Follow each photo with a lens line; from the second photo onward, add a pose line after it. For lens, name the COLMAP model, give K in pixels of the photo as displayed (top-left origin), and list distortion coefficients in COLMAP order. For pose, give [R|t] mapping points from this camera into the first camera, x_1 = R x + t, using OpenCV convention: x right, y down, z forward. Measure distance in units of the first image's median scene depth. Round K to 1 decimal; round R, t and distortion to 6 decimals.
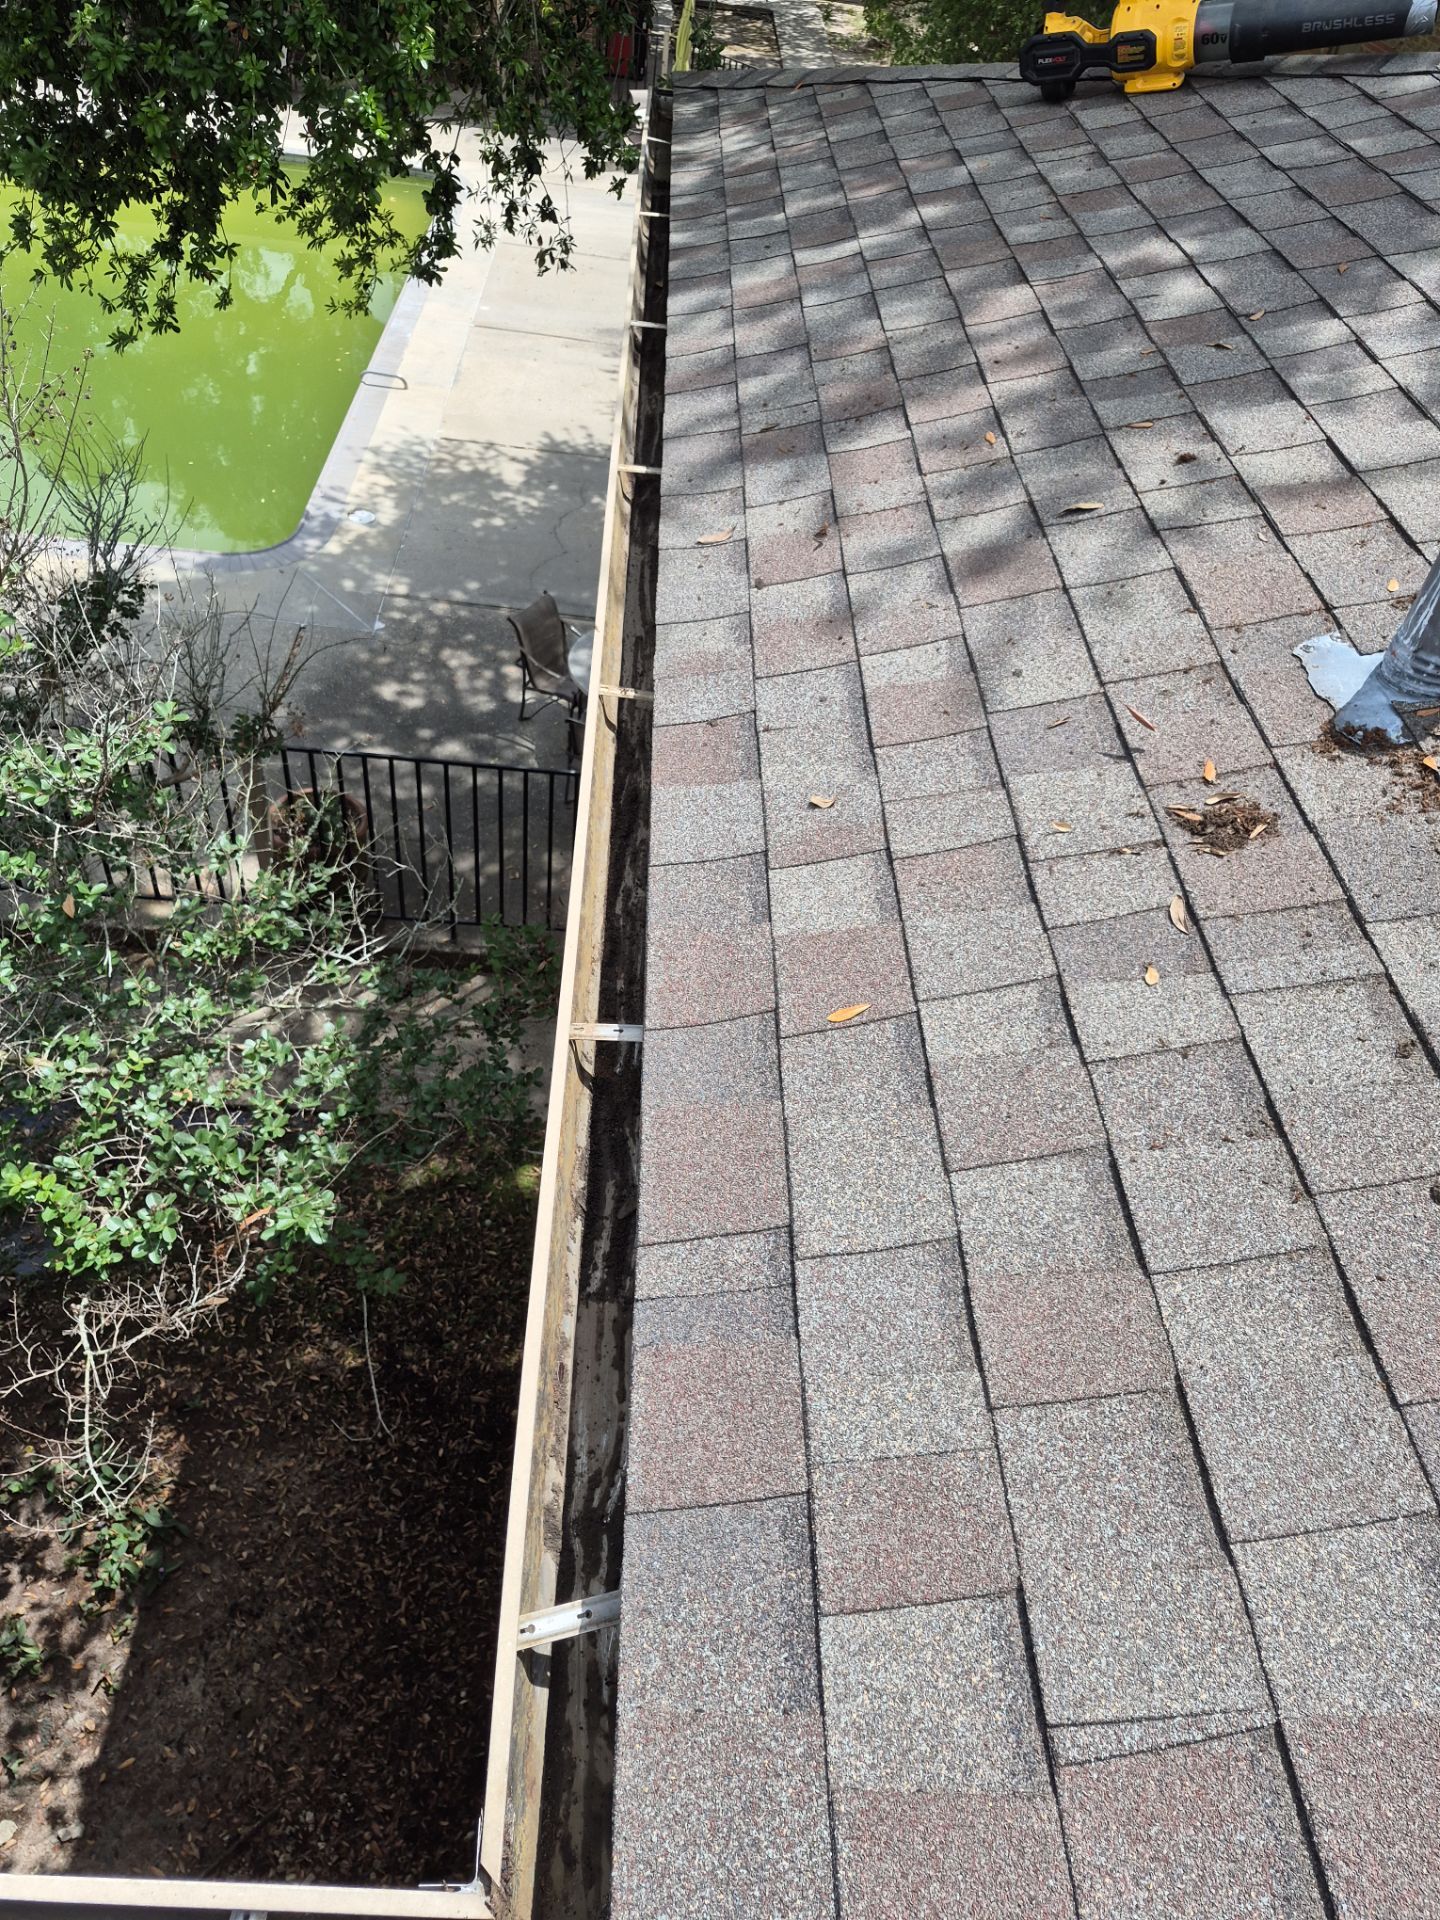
lens RADIAL K [[1397.9, 0, 720.0], [0, 1397.9, 960.0], [0, 0, 1]] dist [0.075685, -0.110694]
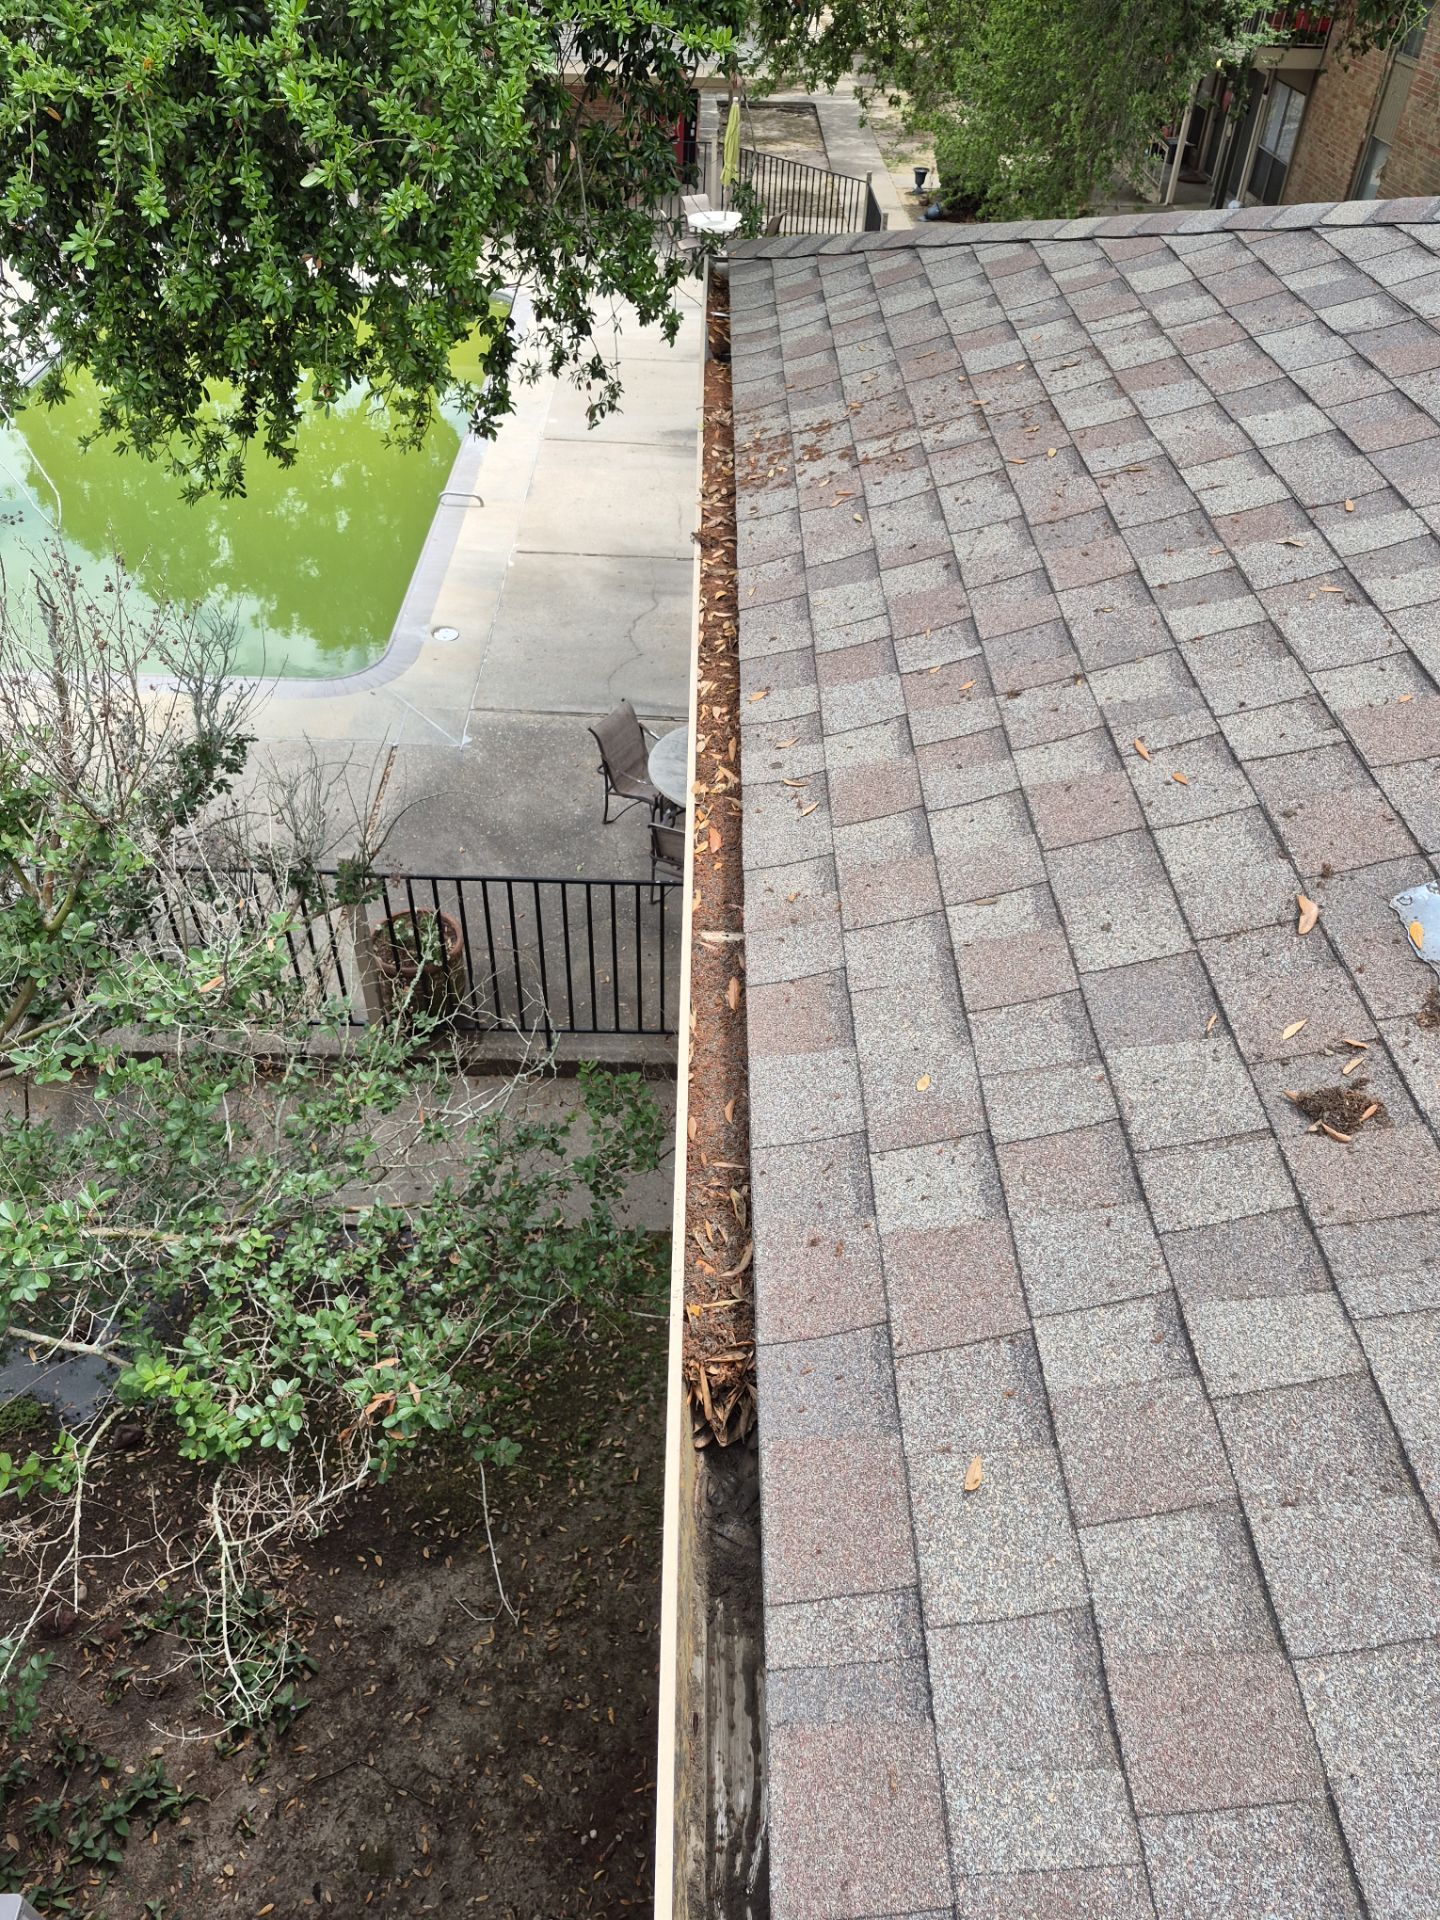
lens RADIAL K [[1391.2, 0, 697.6], [0, 1391.2, 962.2], [0, 0, 1]] dist [0.084071, -0.127059]
pose [[0.995612, -0.051603, -0.078058, -0.003062], [0.047705, 0.997558, -0.051005, -0.136370], [0.080499, 0.047058, 0.995643, -0.020616]]
